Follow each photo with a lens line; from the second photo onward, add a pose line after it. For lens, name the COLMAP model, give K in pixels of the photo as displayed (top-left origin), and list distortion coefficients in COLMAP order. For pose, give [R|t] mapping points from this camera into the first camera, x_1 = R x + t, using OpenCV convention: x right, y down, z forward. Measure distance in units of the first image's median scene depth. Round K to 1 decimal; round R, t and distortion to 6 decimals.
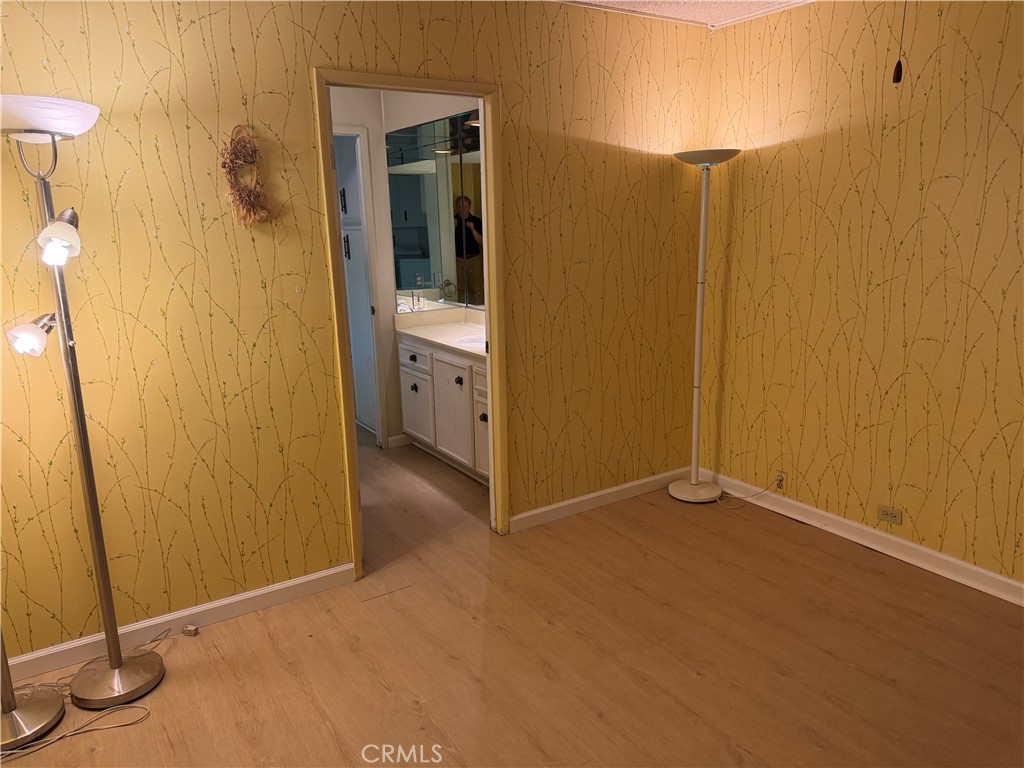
lens RADIAL K [[719.0, 0, 516.0], [0, 719.0, 385.3], [0, 0, 1]] dist [0.057318, -0.070453]
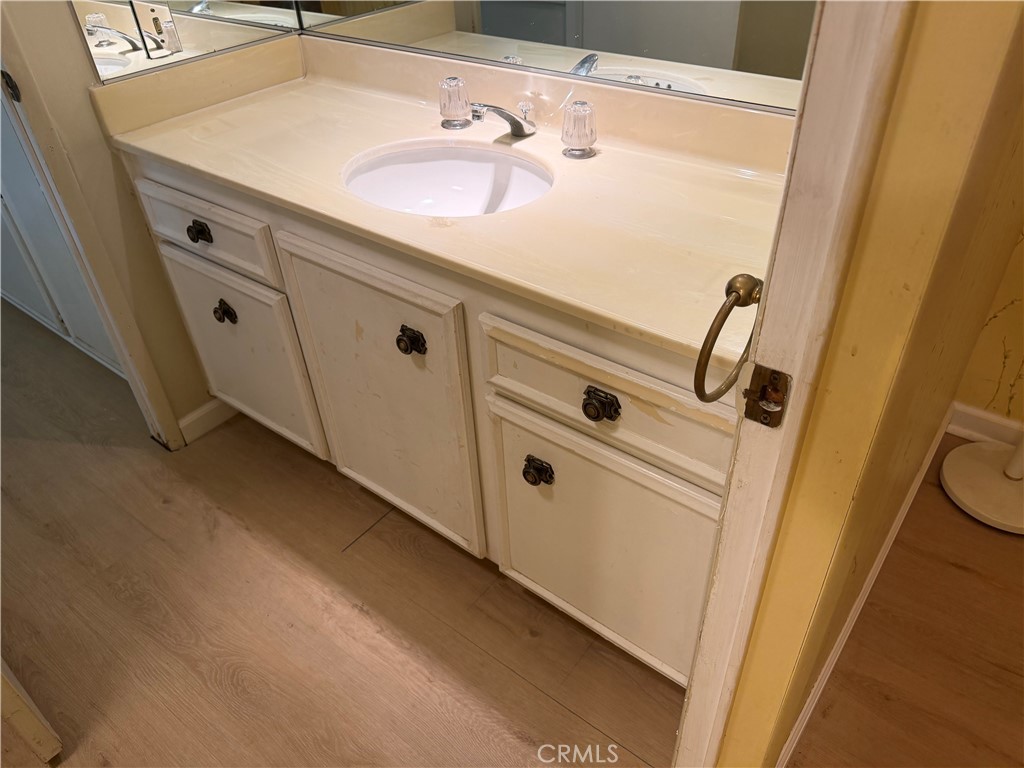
lens RADIAL K [[719.0, 0, 504.7], [0, 719.0, 382.7], [0, 0, 1]] dist [0.057318, -0.070453]
pose [[0.946855, -0.210265, 0.243422, -0.107013], [0.092569, 0.902874, 0.419821, -0.102976], [-0.308053, -0.374977, 0.874354, 0.647155]]
